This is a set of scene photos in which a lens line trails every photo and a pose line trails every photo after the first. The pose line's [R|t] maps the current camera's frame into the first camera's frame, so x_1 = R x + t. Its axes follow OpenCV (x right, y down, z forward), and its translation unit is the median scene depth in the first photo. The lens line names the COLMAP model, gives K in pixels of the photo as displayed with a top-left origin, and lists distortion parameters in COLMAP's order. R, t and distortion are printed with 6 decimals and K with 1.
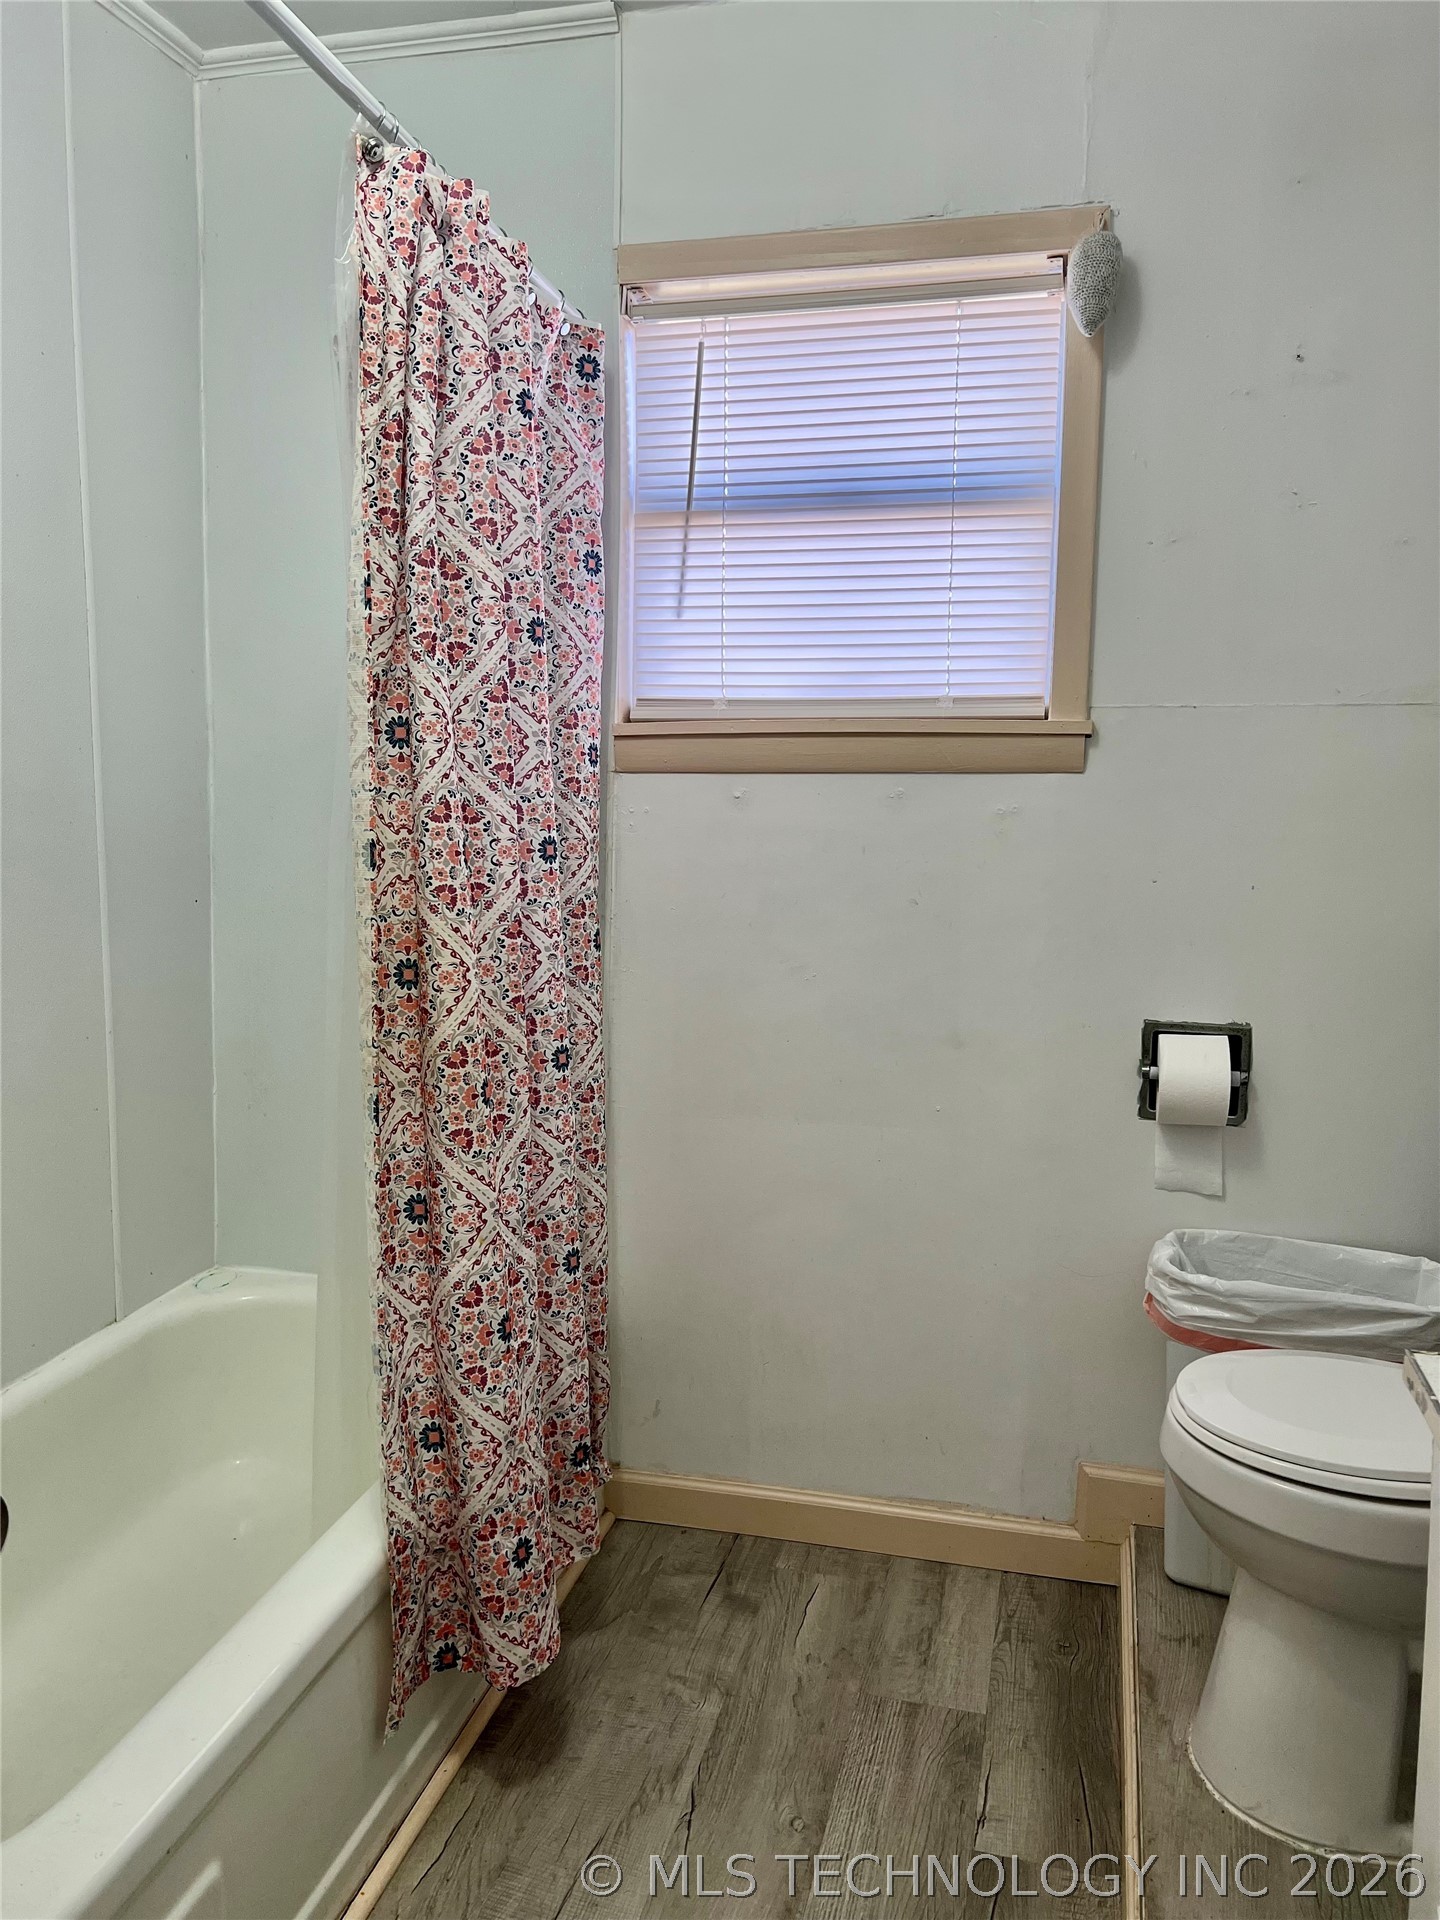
lens RADIAL K [[1451.3, 0, 712.1], [0, 1451.3, 960.6], [0, 0, 1]] dist [0.052710, -0.051426]
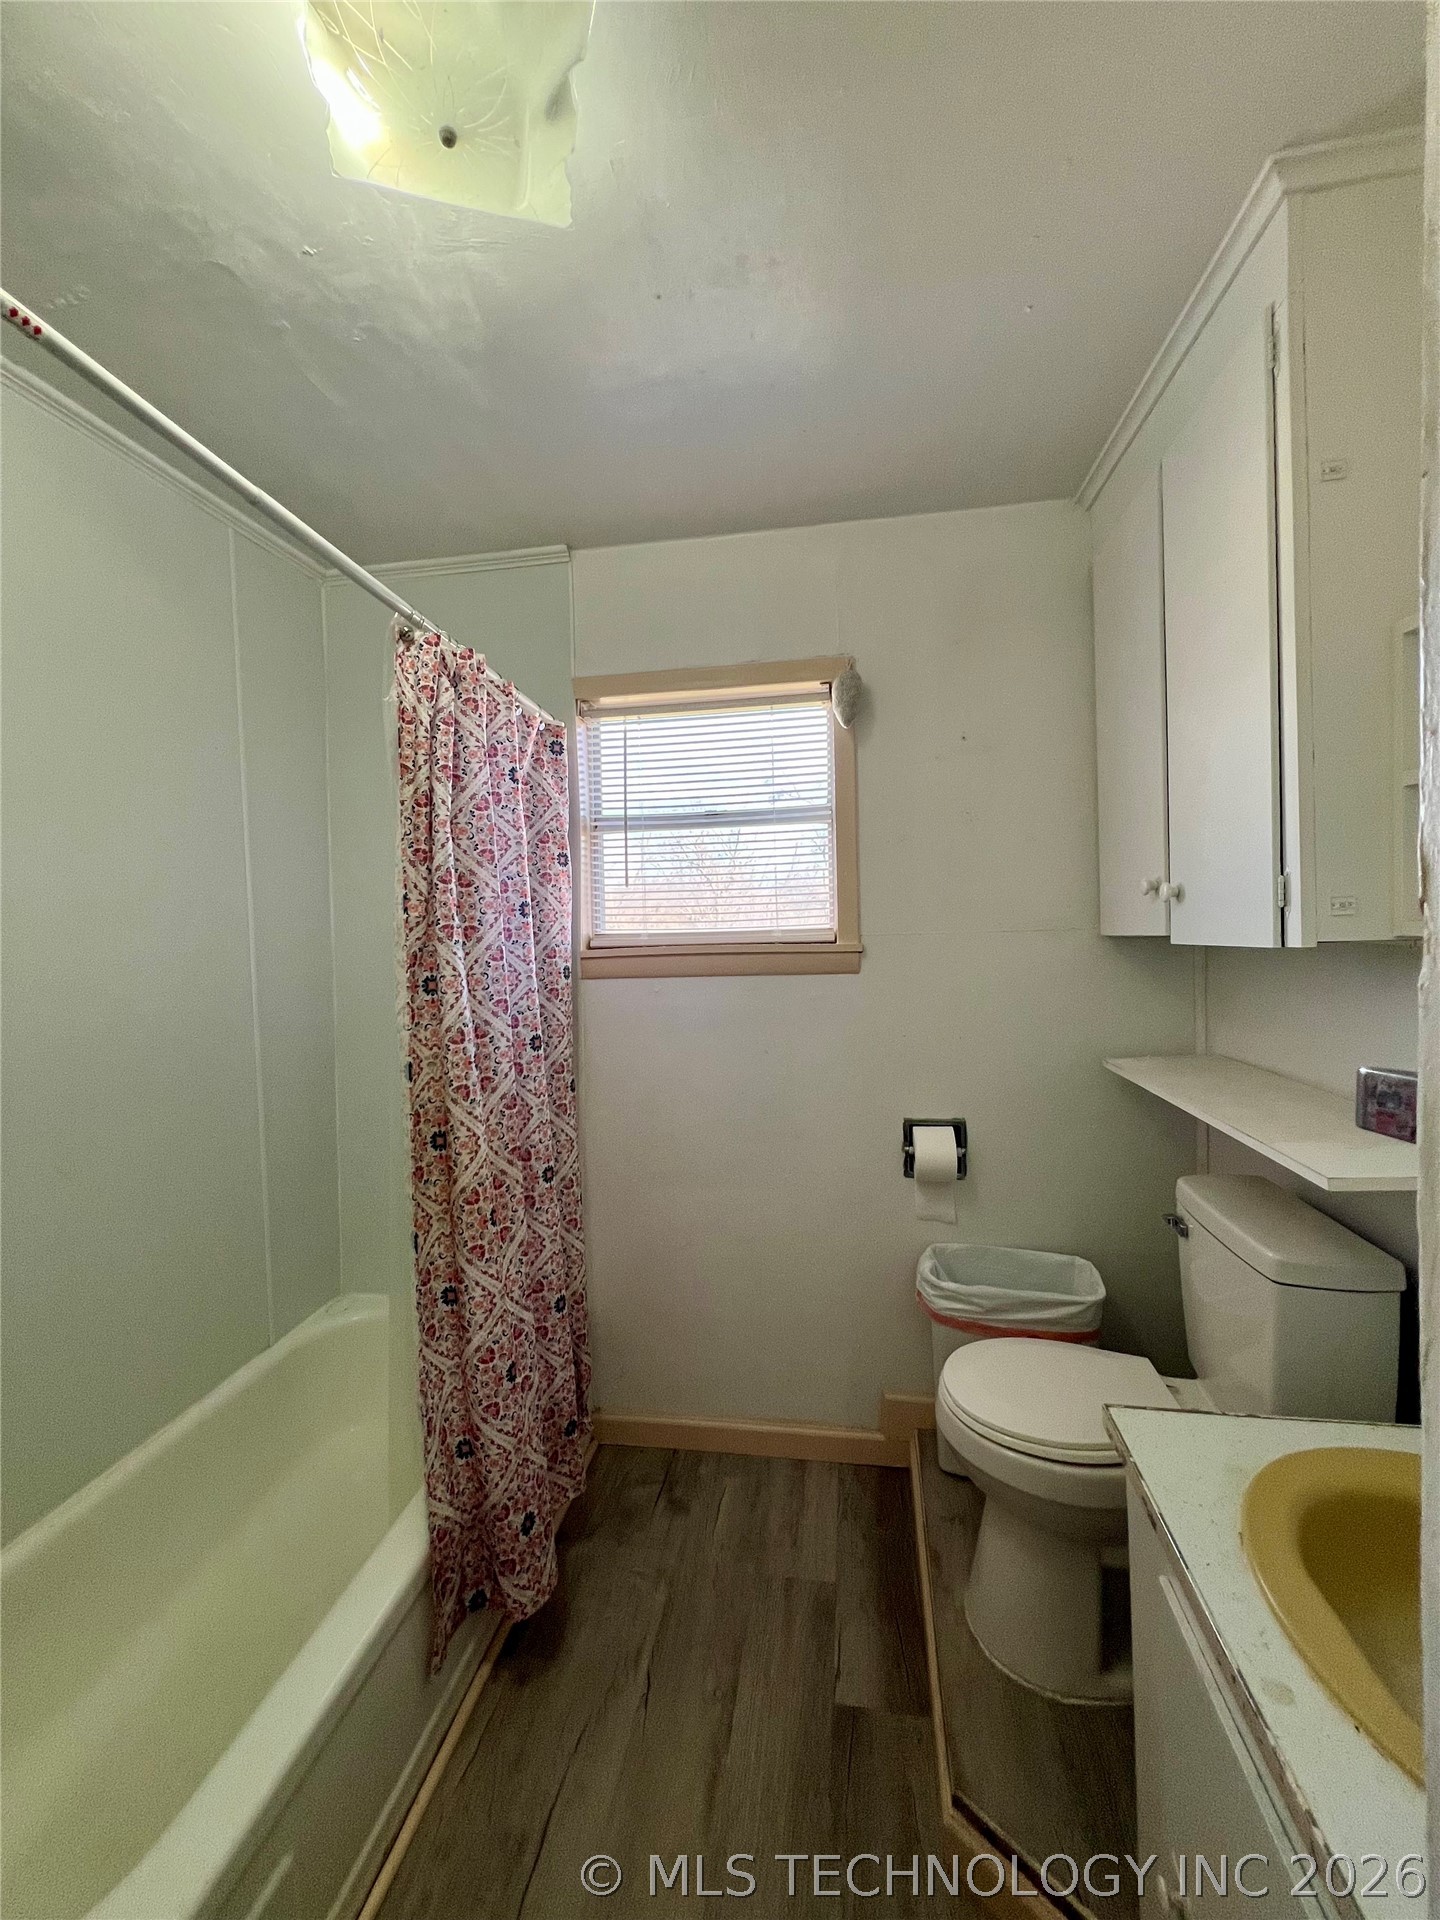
lens RADIAL K [[772.8, 0, 723.2], [0, 772.8, 952.0], [0, 0, 1]] dist [0.000951, -0.000057]
pose [[0.995581, -0.040273, 0.084827, 0.022911], [0.047559, 0.995186, -0.085697, -0.088572], [-0.080968, 0.089352, 0.992704, 0.123468]]
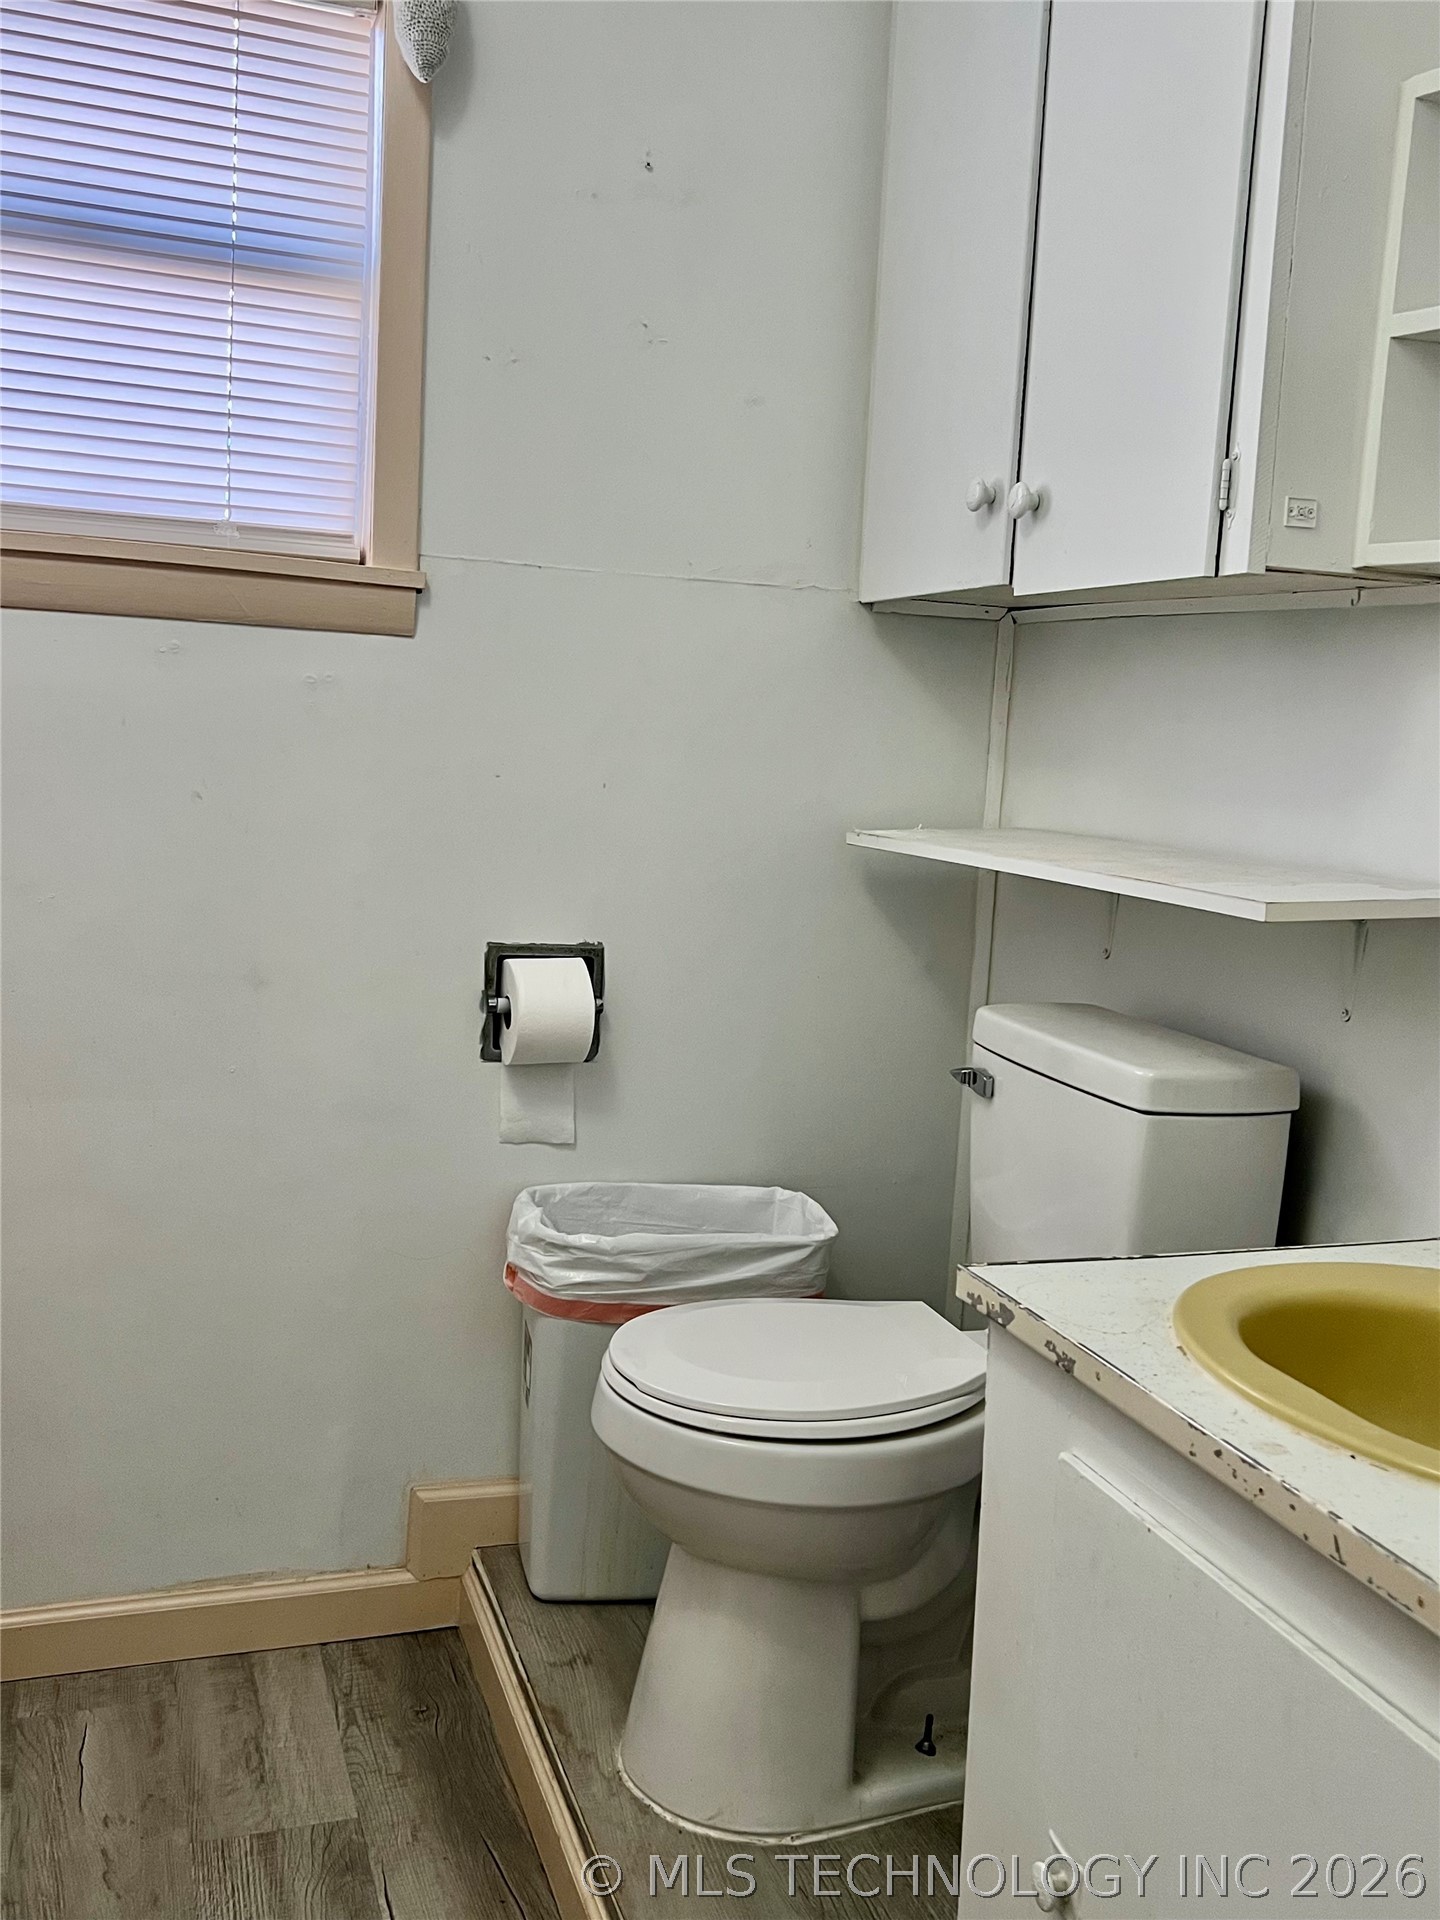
lens RADIAL K [[1819.1, 0, 708.7], [0, 1819.1, 960.1], [0, 0, 1]] dist [0.042053, 0.000000]
pose [[0.832081, -0.036053, 0.553482, -0.182324], [0.017576, 0.999098, 0.038658, 0.014065], [-0.554376, -0.022438, 0.831964, 0.073931]]
